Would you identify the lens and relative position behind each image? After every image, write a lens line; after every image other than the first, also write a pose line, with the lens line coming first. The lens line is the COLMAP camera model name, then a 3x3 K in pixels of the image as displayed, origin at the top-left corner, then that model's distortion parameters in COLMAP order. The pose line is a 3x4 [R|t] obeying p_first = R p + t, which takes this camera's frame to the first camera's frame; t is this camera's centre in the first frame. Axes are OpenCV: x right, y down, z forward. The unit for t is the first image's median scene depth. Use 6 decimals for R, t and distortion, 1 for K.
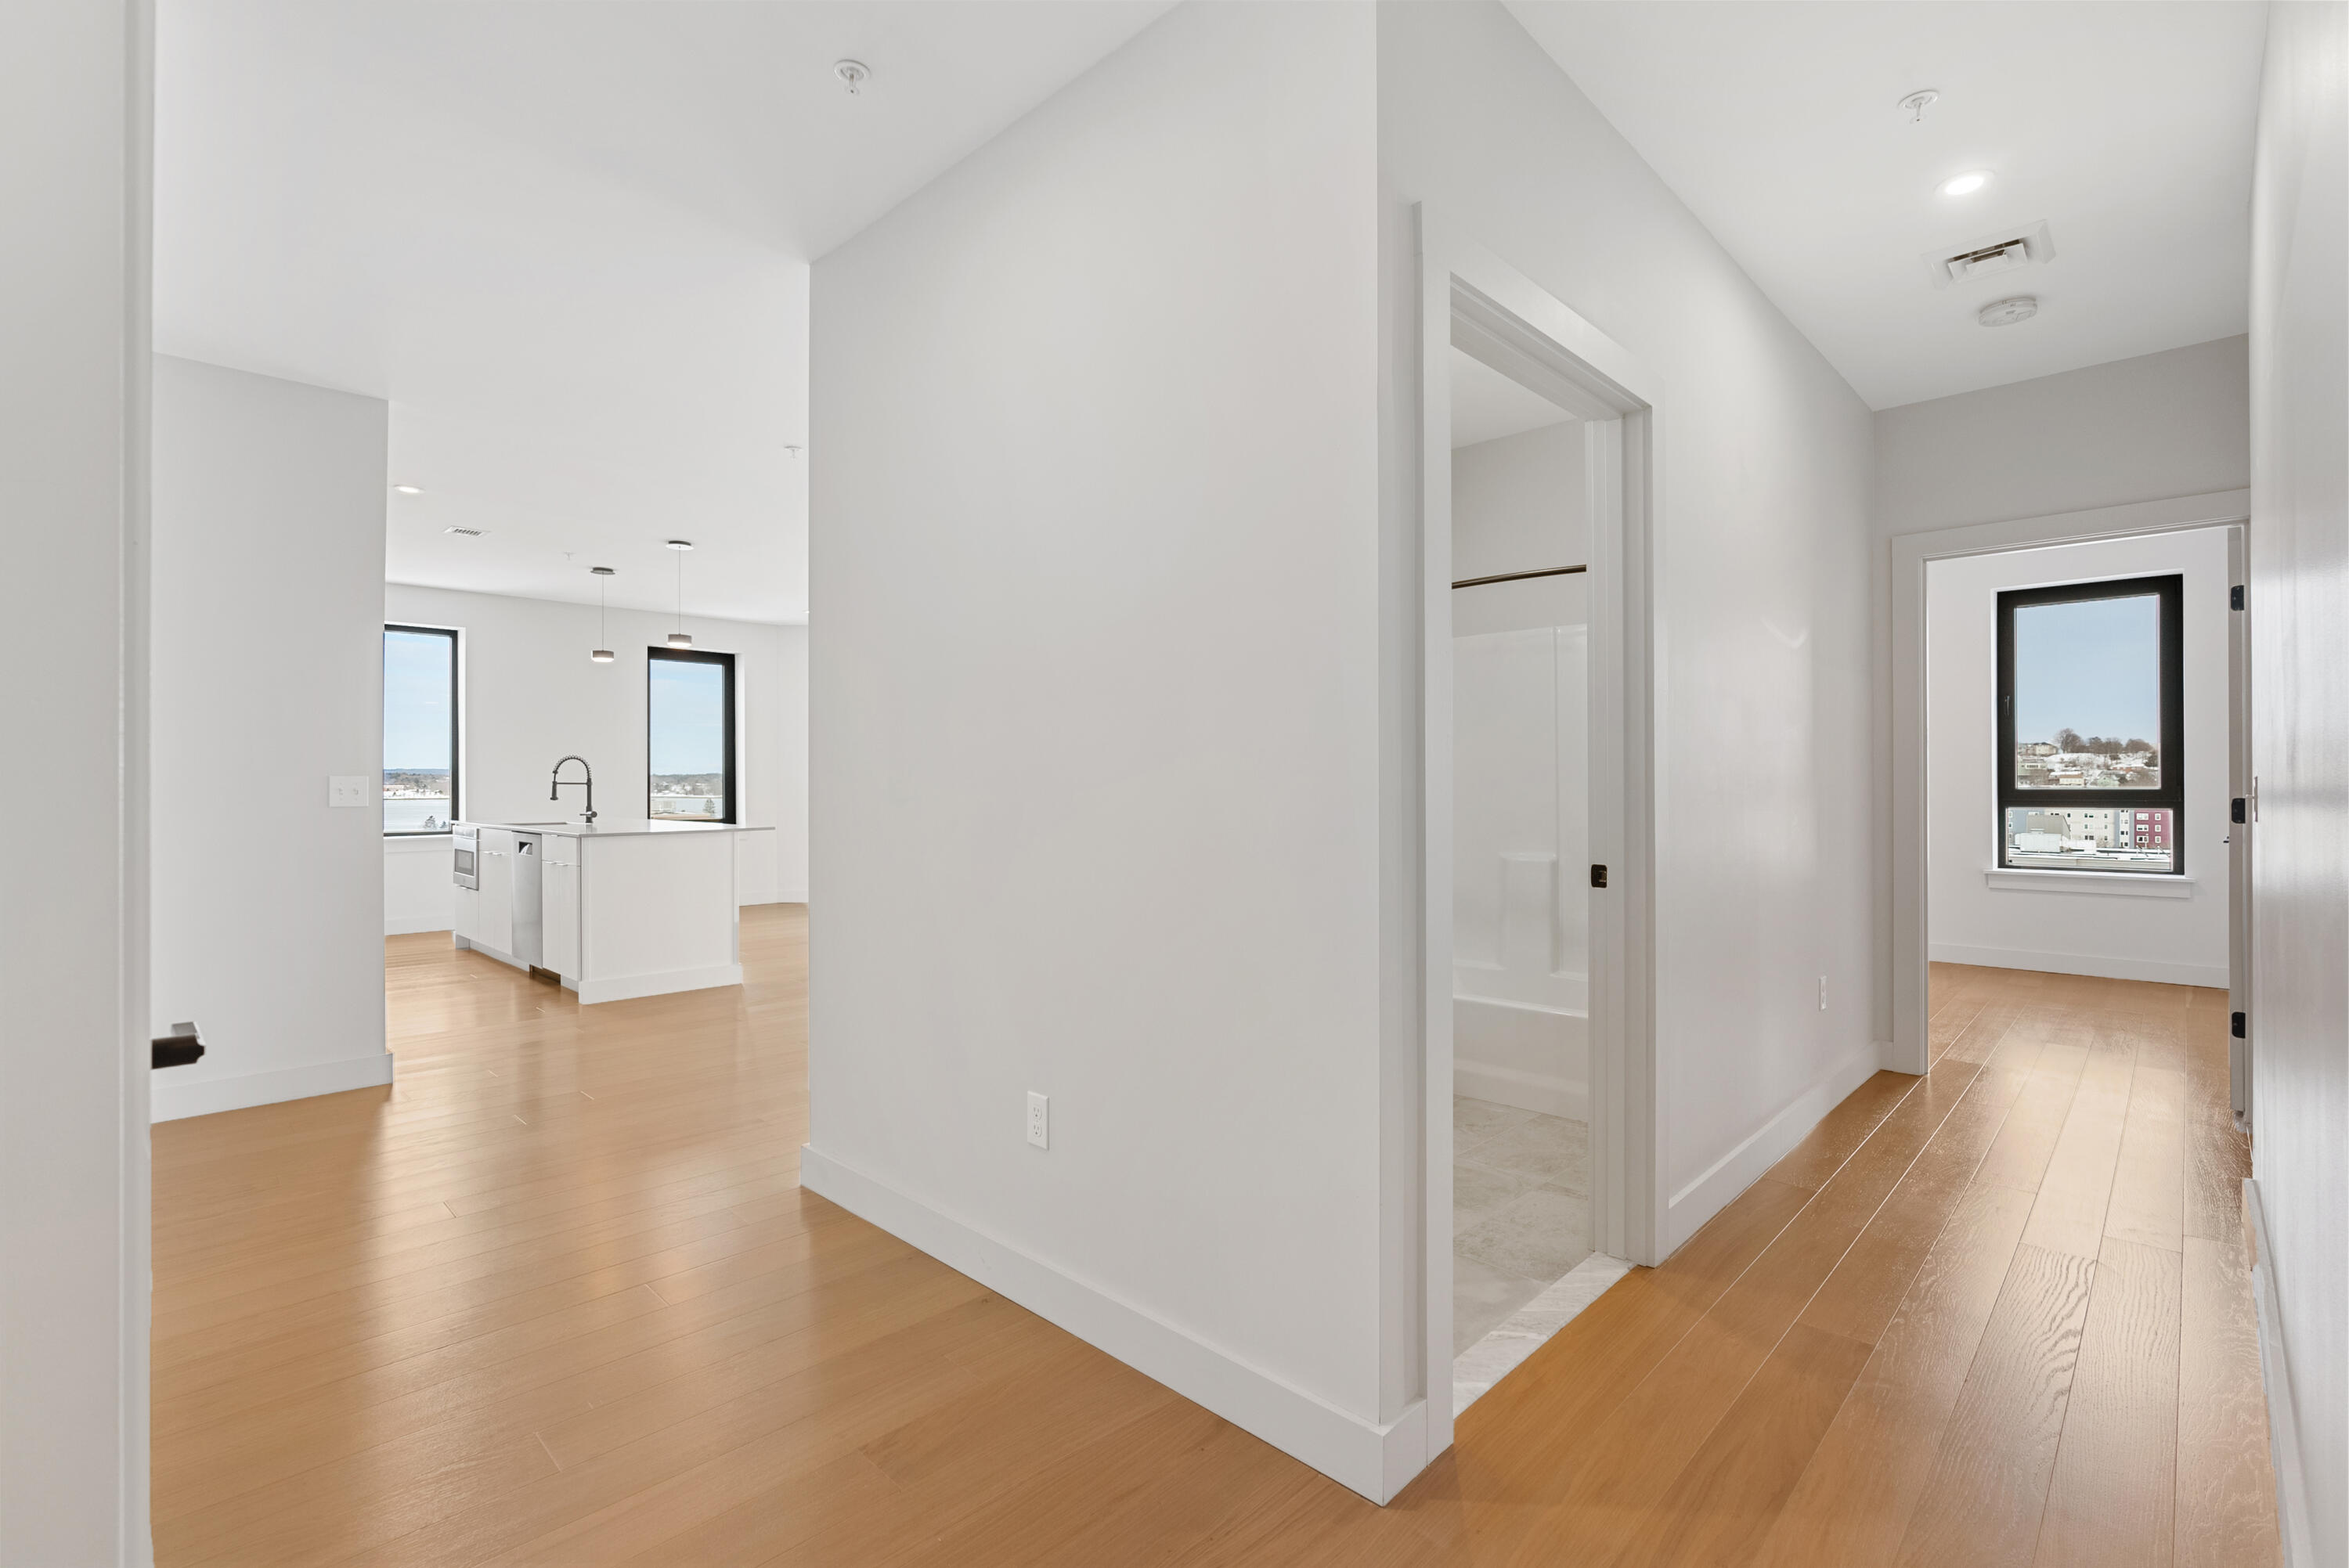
lens RADIAL K [[1060.8, 0, 1174.5], [0, 1060.8, 784.0], [0, 0, 1]] dist [-0.009149, 0.000011]
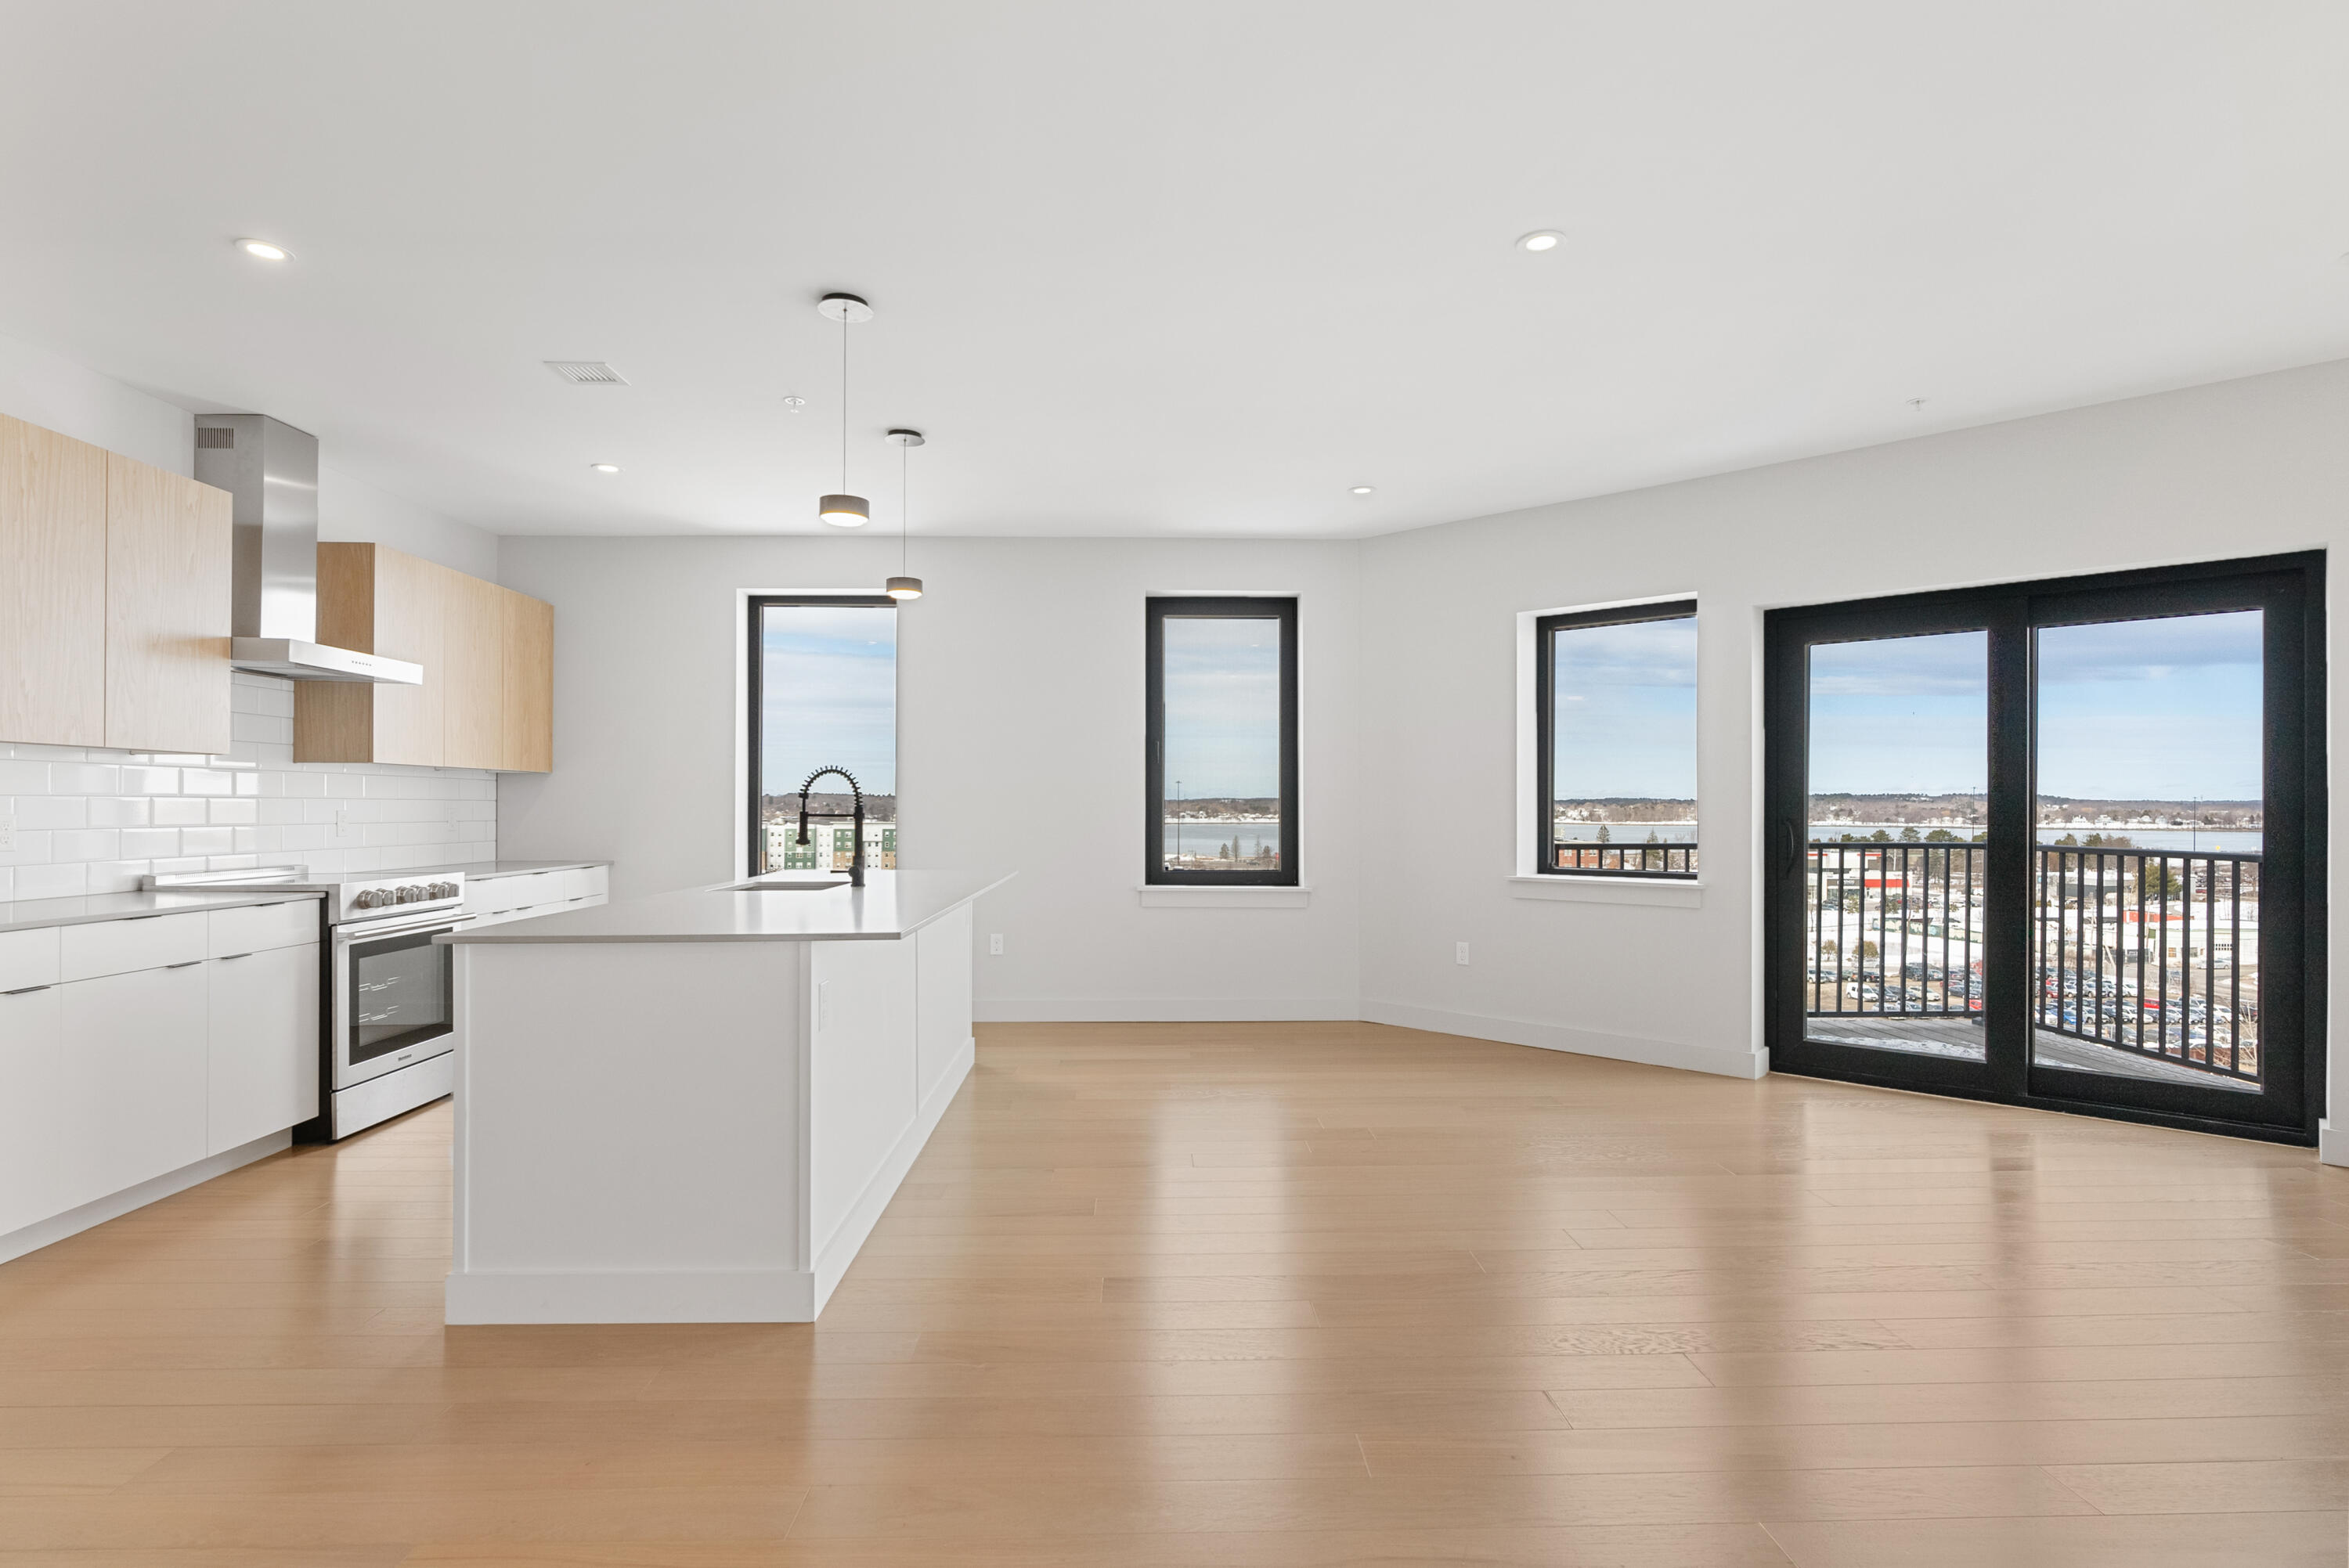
lens RADIAL K [[1176.2, 0, 1177.8], [0, 1176.2, 813.0], [0, 0, 1]] dist [-0.002430, 0.000015]
pose [[0.721739, 0.004190, -0.692153, -0.000578], [-0.002182, 0.999990, 0.003778, -0.004295], [0.692162, -0.001217, 0.721741, 0.646962]]
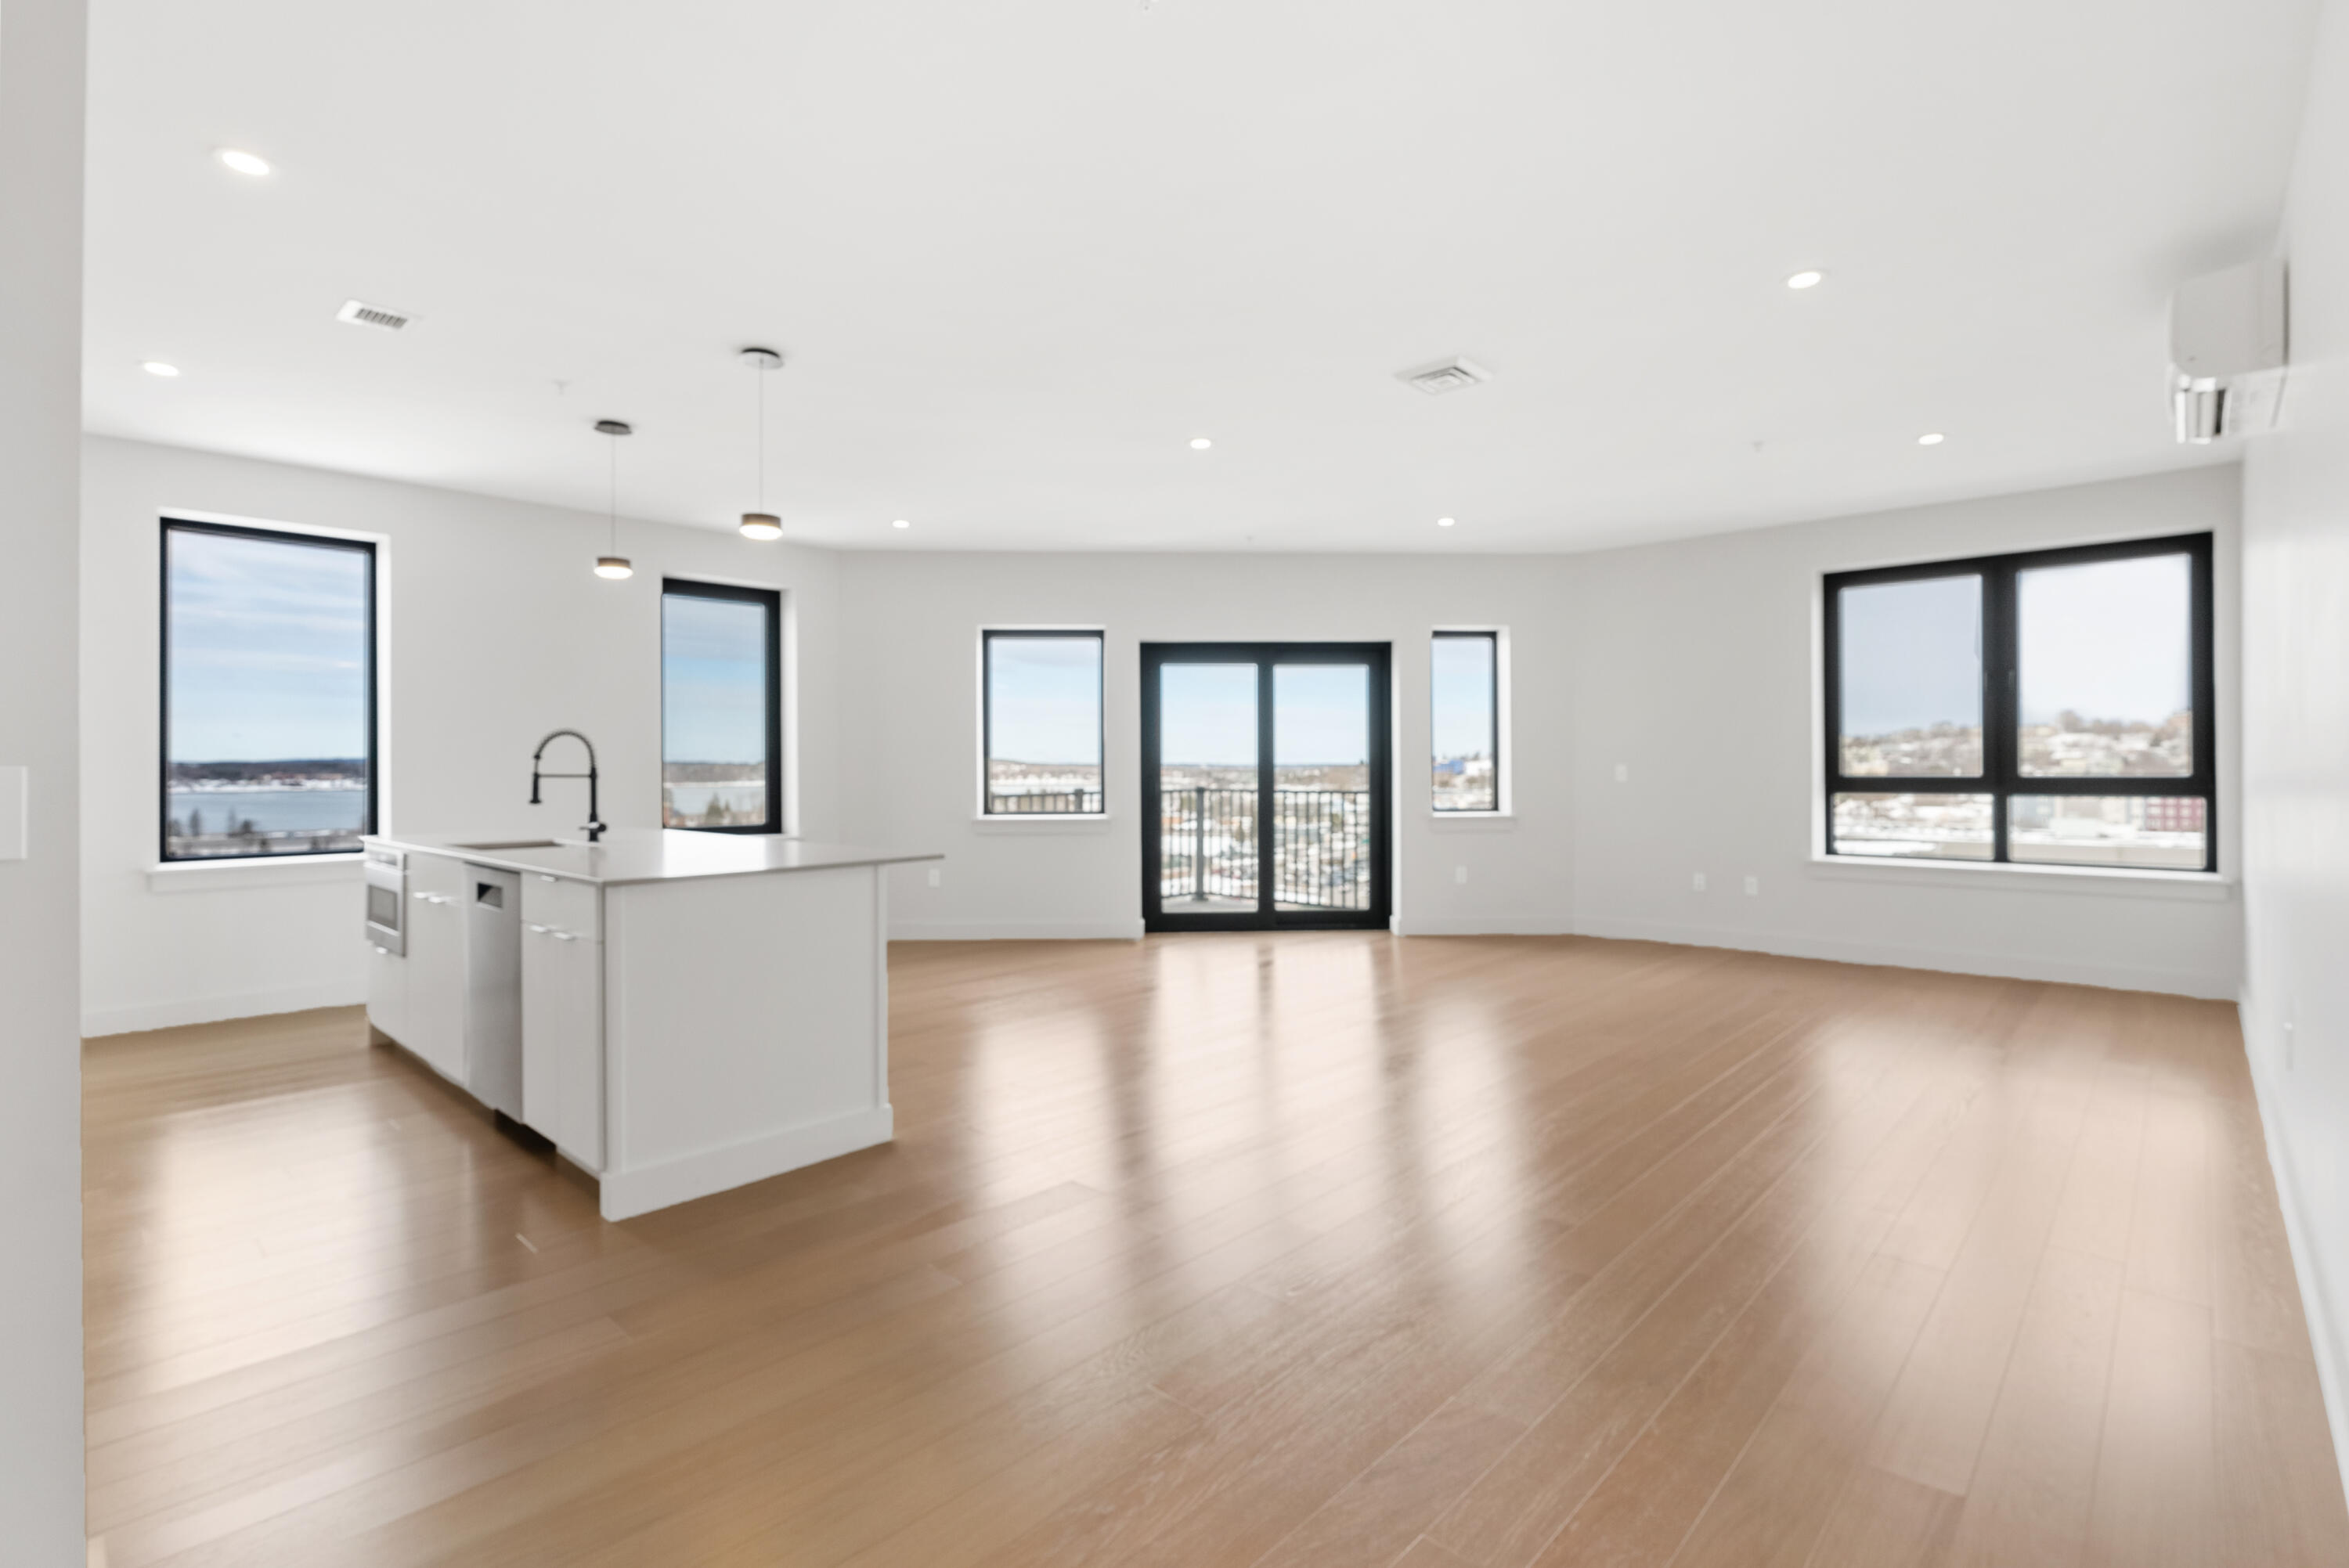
lens RADIAL K [[1092.0, 0, 1171.6], [0, 1092.0, 767.1], [0, 0, 1]] dist [0.001225, 0.000575]
pose [[0.999837, -0.004268, 0.017568, -0.228402], [0.004316, 0.999987, -0.002732, -0.002235], [-0.017556, 0.002807, 0.999842, 0.361858]]
